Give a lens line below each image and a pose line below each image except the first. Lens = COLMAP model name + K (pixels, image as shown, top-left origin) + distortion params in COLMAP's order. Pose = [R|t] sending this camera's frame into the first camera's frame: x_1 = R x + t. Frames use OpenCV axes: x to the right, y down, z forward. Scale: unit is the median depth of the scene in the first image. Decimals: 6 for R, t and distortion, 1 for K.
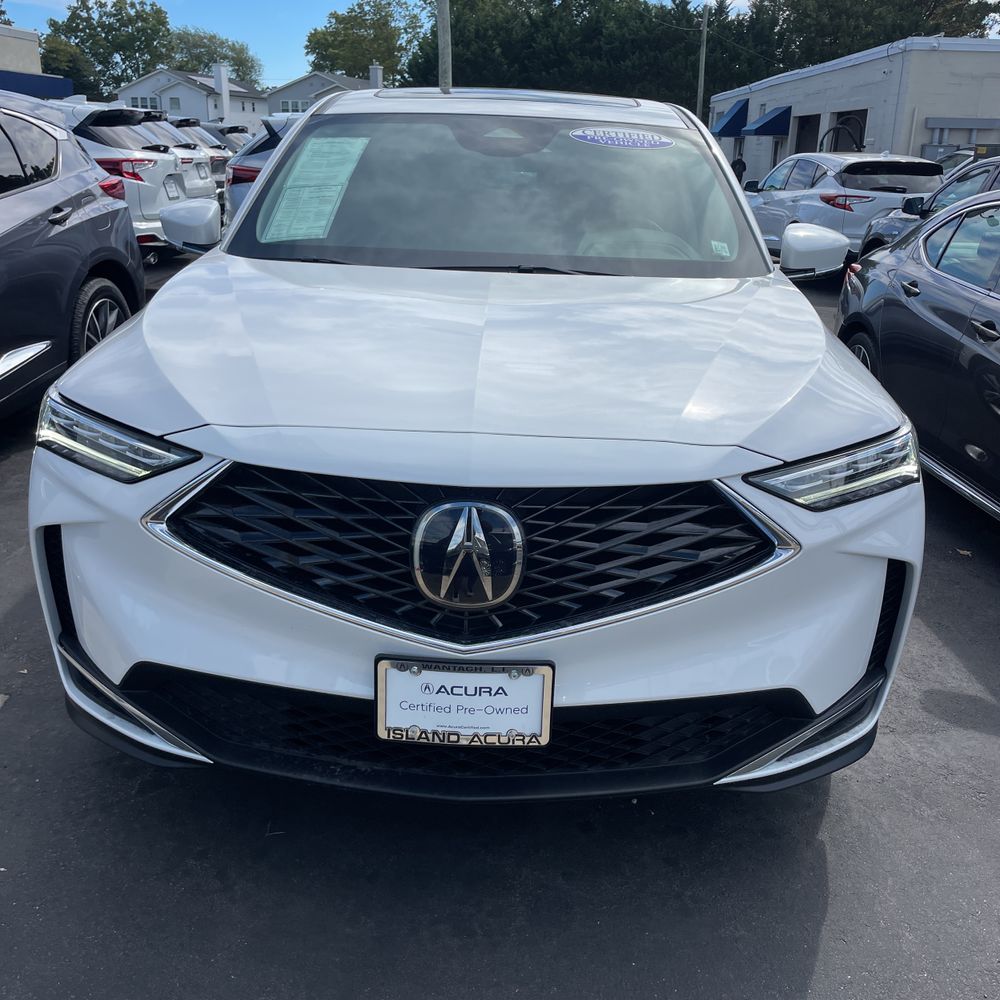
lens RADIAL K [[1020.6, 0, 500.0], [0, 1020.6, 503.1], [0, 0, 1]] dist [0.026817, 0.000000]
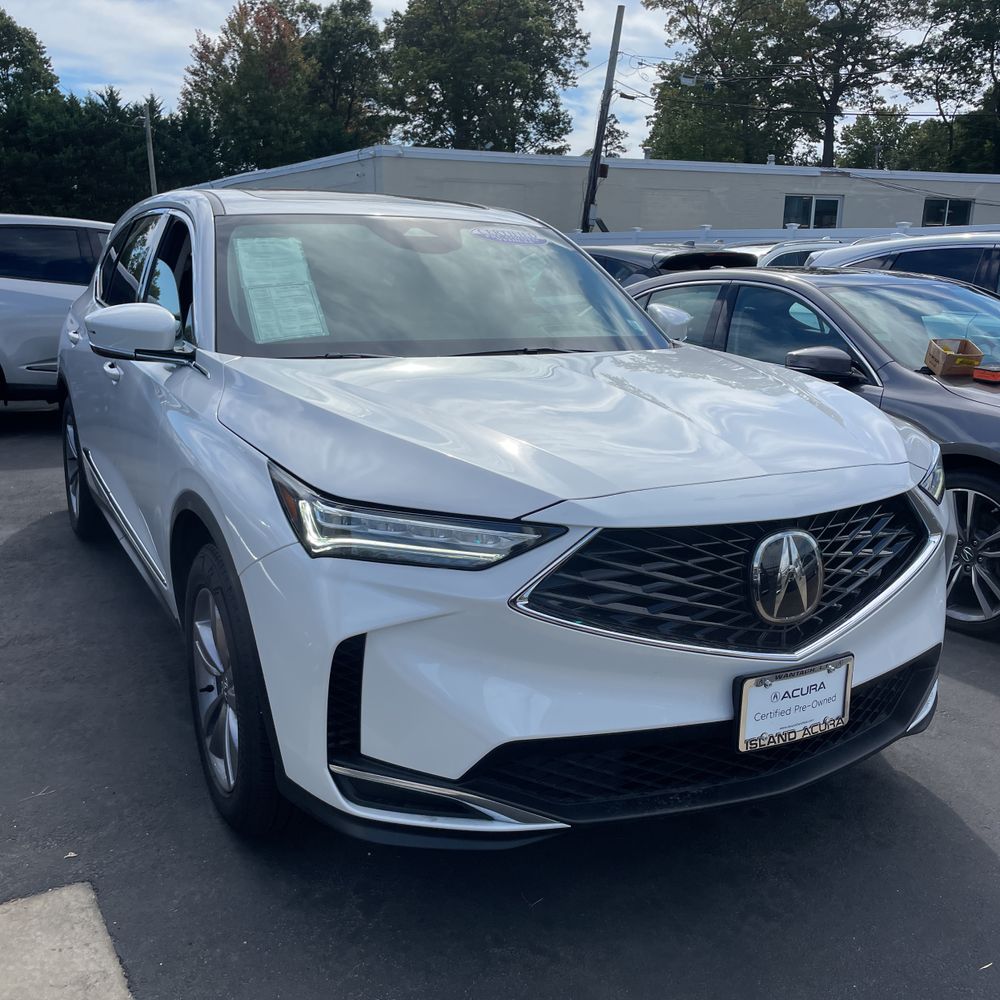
lens RADIAL K [[1020.6, 0, 513.0], [0, 1020.6, 475.6], [0, 0, 1]] dist [0.026817, 0.000000]
pose [[0.871761, -0.121019, 0.474750, -0.844620], [0.171382, 0.983118, -0.064091, -0.042672], [-0.458979, 0.137236, 0.877784, 0.076235]]
